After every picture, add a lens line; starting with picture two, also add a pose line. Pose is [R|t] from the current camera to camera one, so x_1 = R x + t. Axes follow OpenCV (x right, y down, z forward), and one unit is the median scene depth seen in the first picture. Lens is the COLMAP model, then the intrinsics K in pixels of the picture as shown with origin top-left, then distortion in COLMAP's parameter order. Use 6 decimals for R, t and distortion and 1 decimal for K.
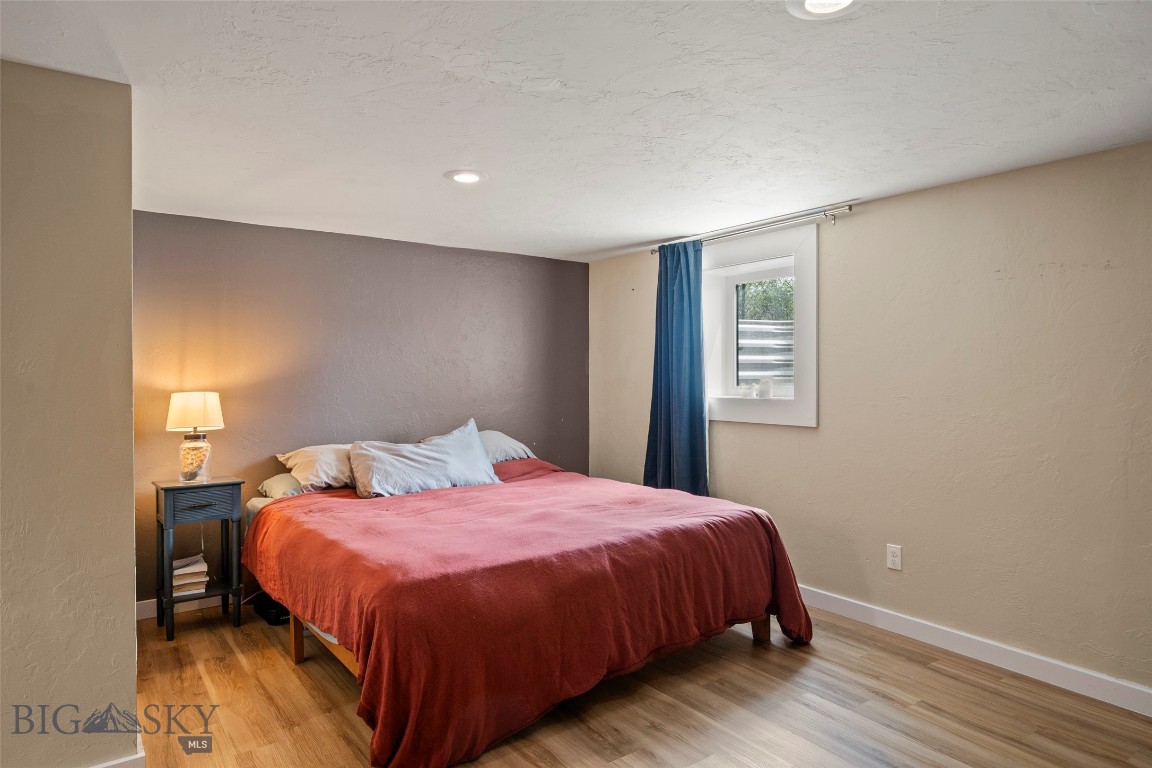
lens RADIAL K [[670.1, 0, 576.0], [0, 670.1, 384.0], [0, 0, 1]] dist [-0.001329, -0.000288]
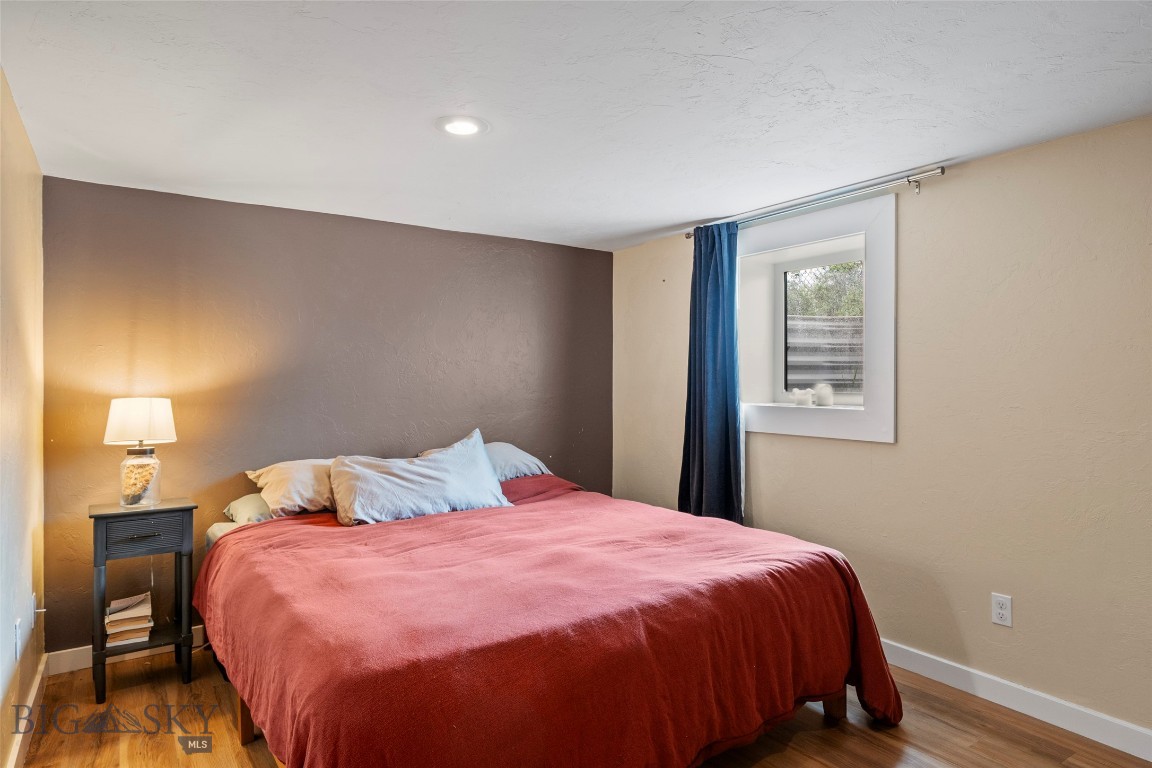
lens RADIAL K [[670.1, 0, 576.0], [0, 670.1, 384.0], [0, 0, 1]] dist [-0.001329, -0.000288]
pose [[0.999557, 0.002360, -0.029658, -0.003977], [-0.002531, 0.999980, -0.005749, -0.001836], [0.029644, 0.005822, 0.999544, 0.192107]]
